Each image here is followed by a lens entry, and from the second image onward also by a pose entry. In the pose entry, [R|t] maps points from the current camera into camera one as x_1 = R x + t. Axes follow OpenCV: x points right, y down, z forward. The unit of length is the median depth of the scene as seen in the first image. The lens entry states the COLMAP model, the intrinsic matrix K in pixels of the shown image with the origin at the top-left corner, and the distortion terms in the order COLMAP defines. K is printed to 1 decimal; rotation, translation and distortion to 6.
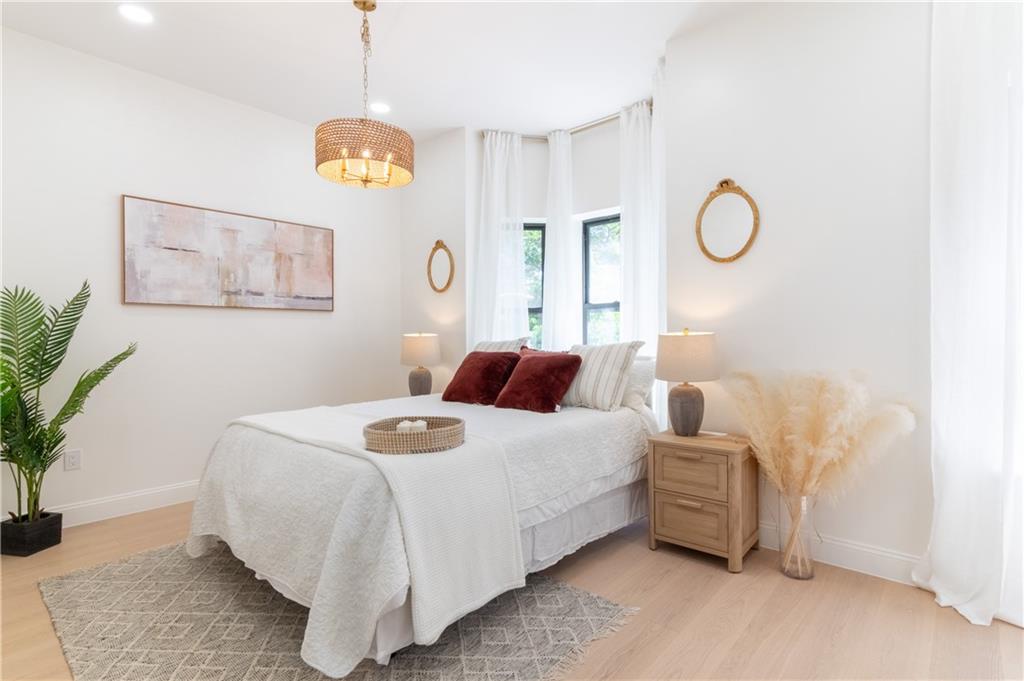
lens RADIAL K [[538.3, 0, 512.9], [0, 538.3, 336.8], [0, 0, 1]] dist [0.005050, 0.000682]
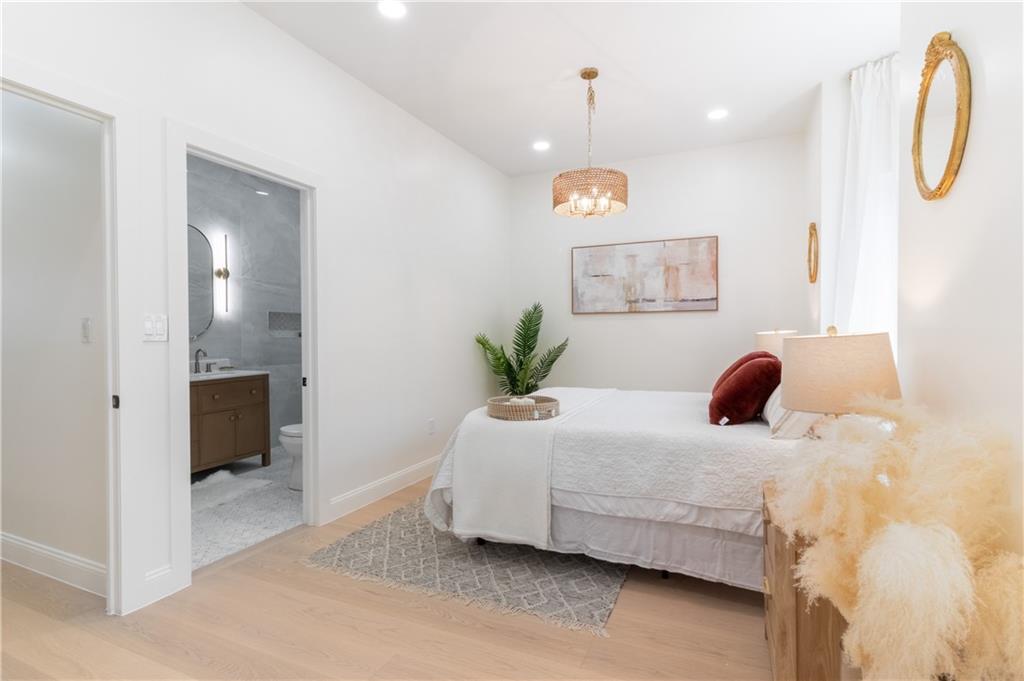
lens RADIAL K [[492.7, 0, 513.6], [0, 492.7, 340.1], [0, 0, 1]] dist [0.005884, 0.000679]
pose [[0.255491, 0.017556, -0.966652, 0.605792], [0.004738, 0.999800, 0.019410, -0.009914], [0.966800, -0.009539, 0.255357, 0.387422]]
